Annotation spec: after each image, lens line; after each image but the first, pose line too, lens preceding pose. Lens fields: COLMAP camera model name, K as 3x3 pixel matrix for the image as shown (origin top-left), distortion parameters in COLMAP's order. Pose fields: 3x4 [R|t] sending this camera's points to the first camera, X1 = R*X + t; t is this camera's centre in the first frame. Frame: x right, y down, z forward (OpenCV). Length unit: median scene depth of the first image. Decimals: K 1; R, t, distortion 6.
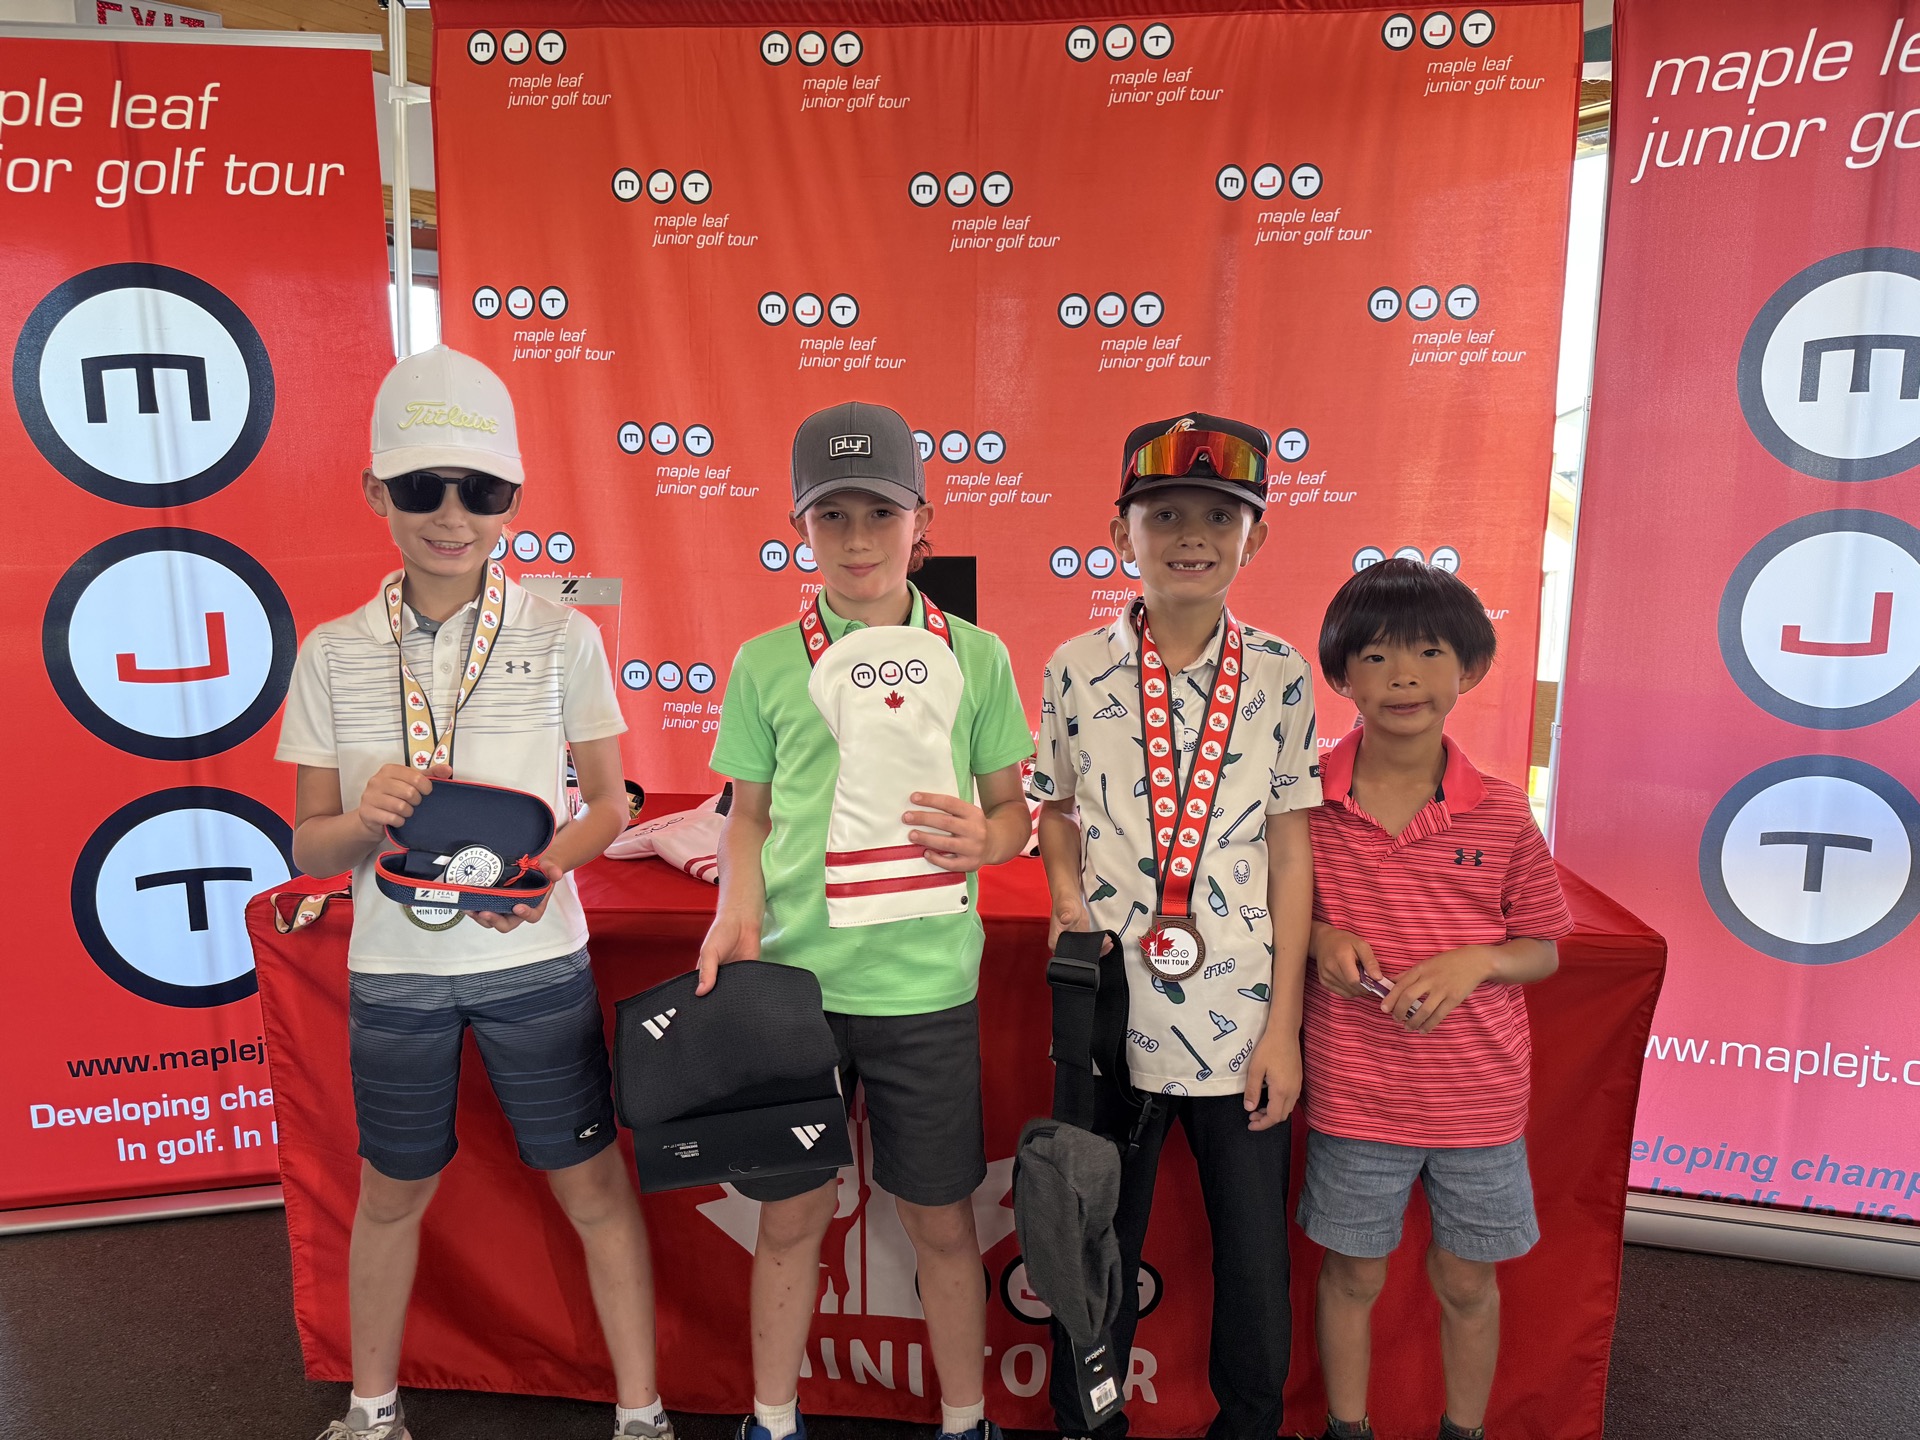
lens RADIAL K [[1302.2, 0, 966.4], [0, 1302.2, 718.2], [0, 0, 1]] dist [-0.005434, -0.012144]
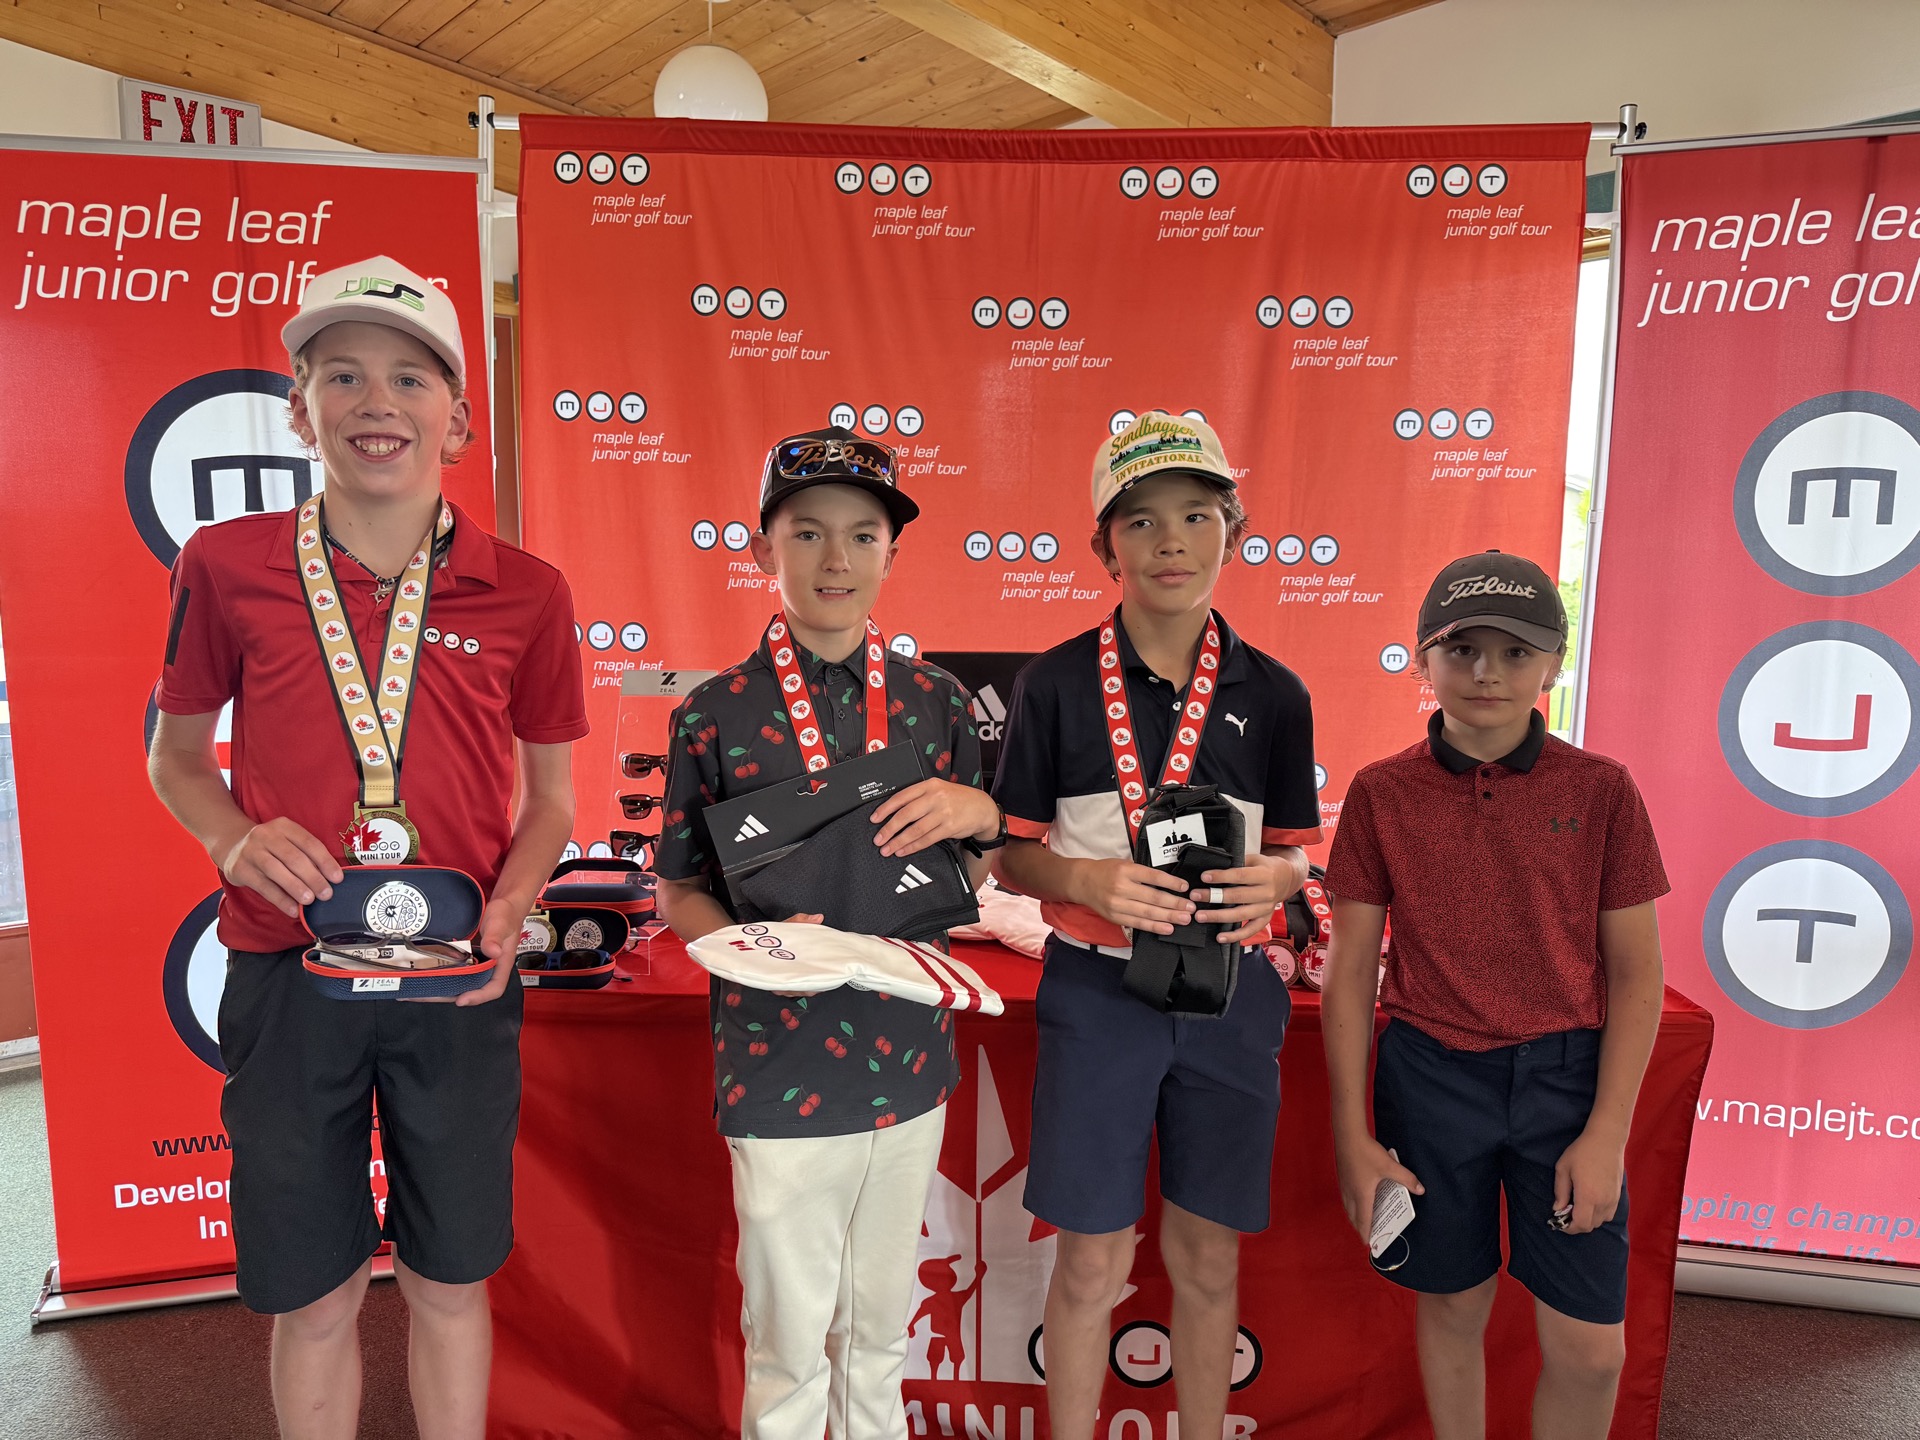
lens RADIAL K [[1302.2, 0, 958.6], [0, 1302.2, 723.7], [0, 0, 1]] dist [-0.005434, -0.012144]
pose [[0.998441, 0.003158, 0.055726, -0.117659], [-0.001246, 0.999410, -0.034321, -0.028500], [-0.055801, 0.034198, 0.997856, -0.063327]]
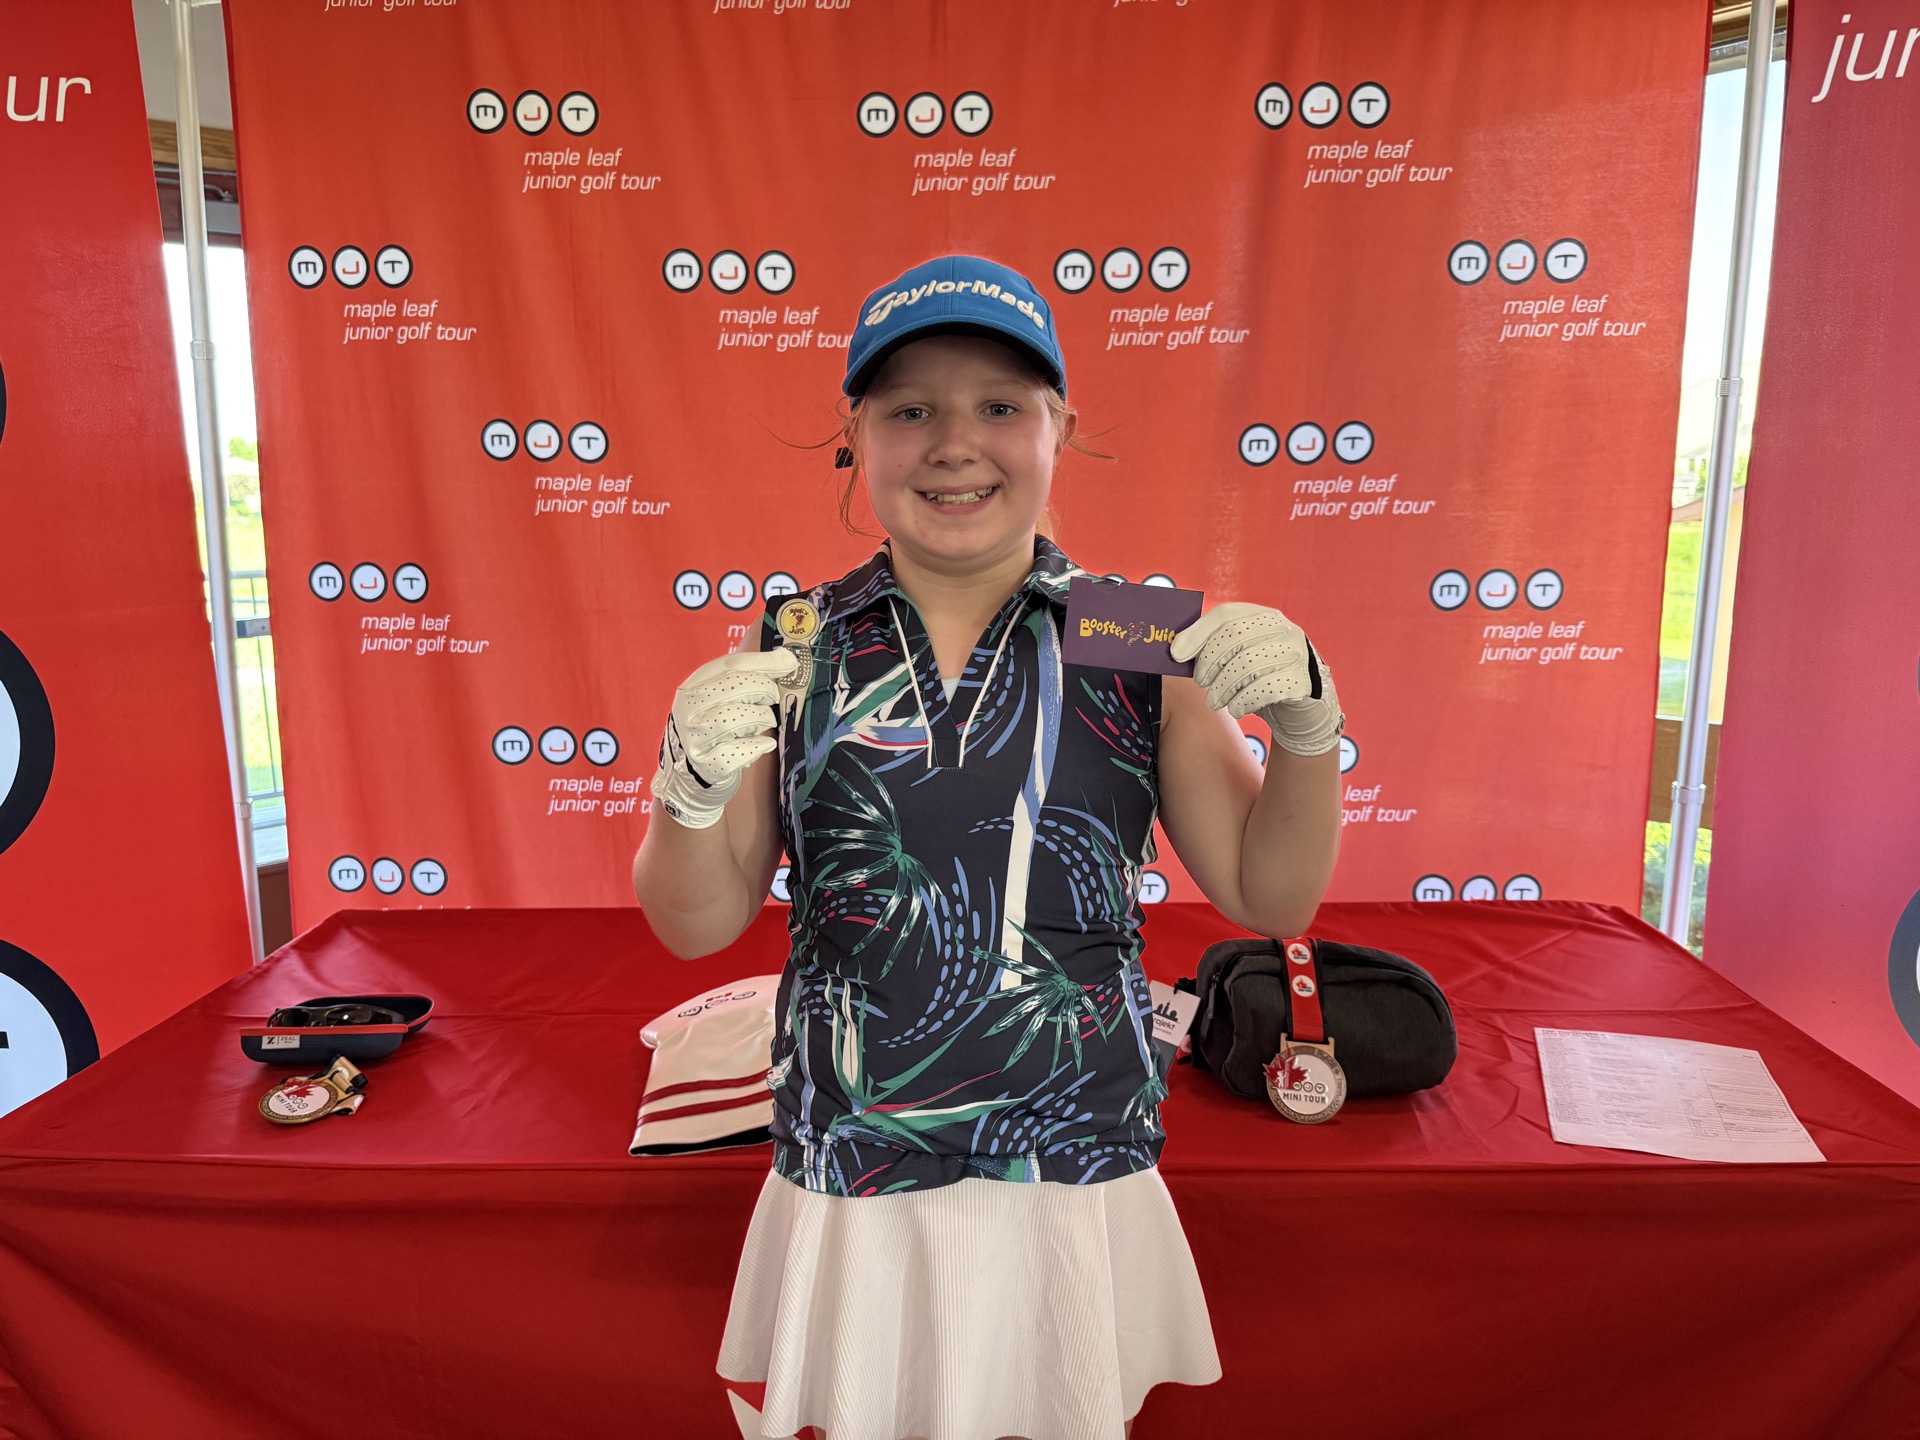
lens RADIAL K [[1302.2, 0, 938.4], [0, 1302.2, 700.5], [0, 0, 1]] dist [-0.005434, -0.012144]
pose [[0.998539, -0.021290, 0.049673, -0.043062], [0.020787, 0.999727, 0.010628, -0.069119], [-0.049885, -0.009580, 0.998709, 0.230939]]
